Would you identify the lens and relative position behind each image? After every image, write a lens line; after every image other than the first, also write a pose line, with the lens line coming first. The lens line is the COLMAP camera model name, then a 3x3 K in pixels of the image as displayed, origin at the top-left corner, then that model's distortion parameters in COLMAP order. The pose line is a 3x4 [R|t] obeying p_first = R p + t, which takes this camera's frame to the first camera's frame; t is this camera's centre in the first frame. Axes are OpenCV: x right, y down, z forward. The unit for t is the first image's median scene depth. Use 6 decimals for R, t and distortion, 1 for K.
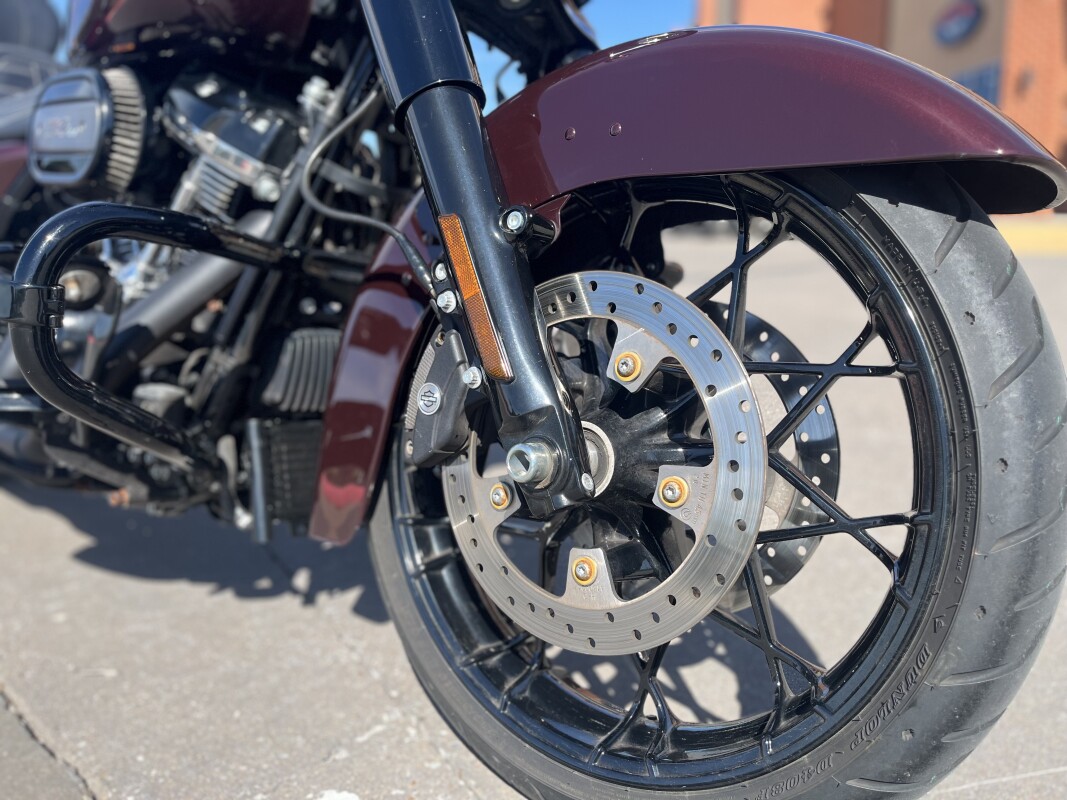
lens RADIAL K [[778.9, 0, 522.9], [0, 778.9, 418.3], [0, 0, 1]] dist [0.042940, -0.100542]
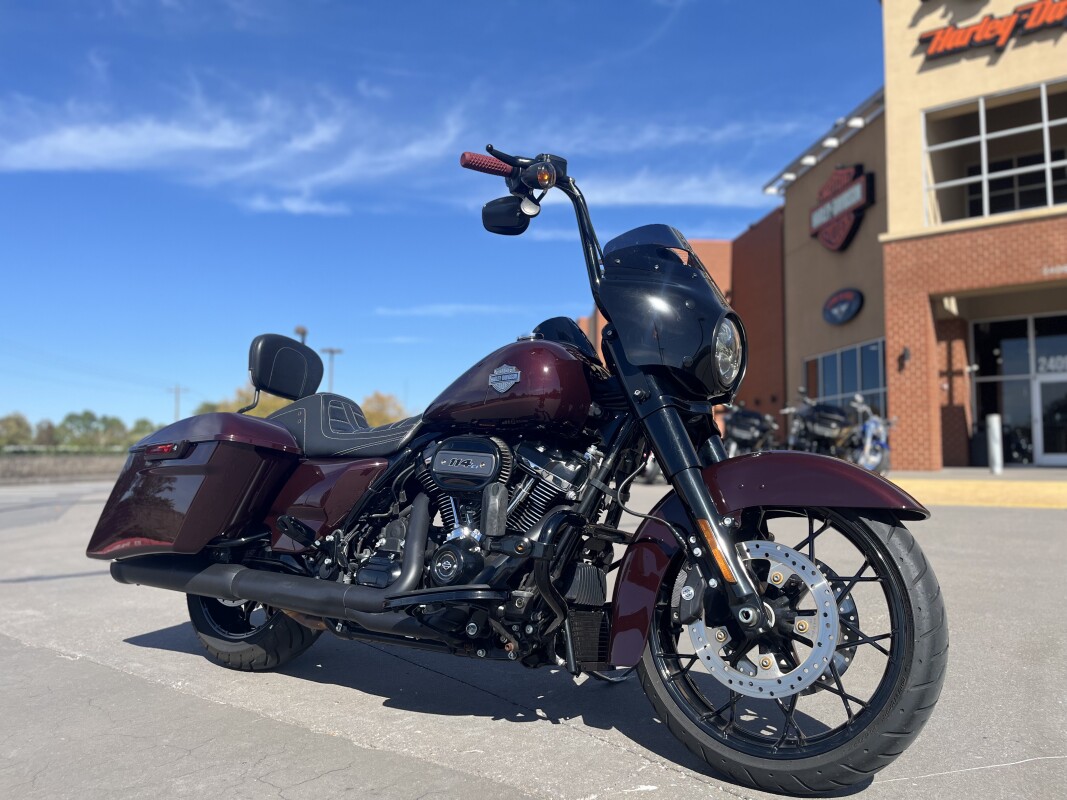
lens RADIAL K [[778.9, 0, 522.9], [0, 778.9, 418.3], [0, 0, 1]] dist [0.042940, -0.100542]
pose [[0.997892, 0.009389, 0.064210, -0.861496], [0.009743, 0.956582, -0.291299, 0.171173], [-0.064158, 0.291310, 0.954475, -1.545864]]
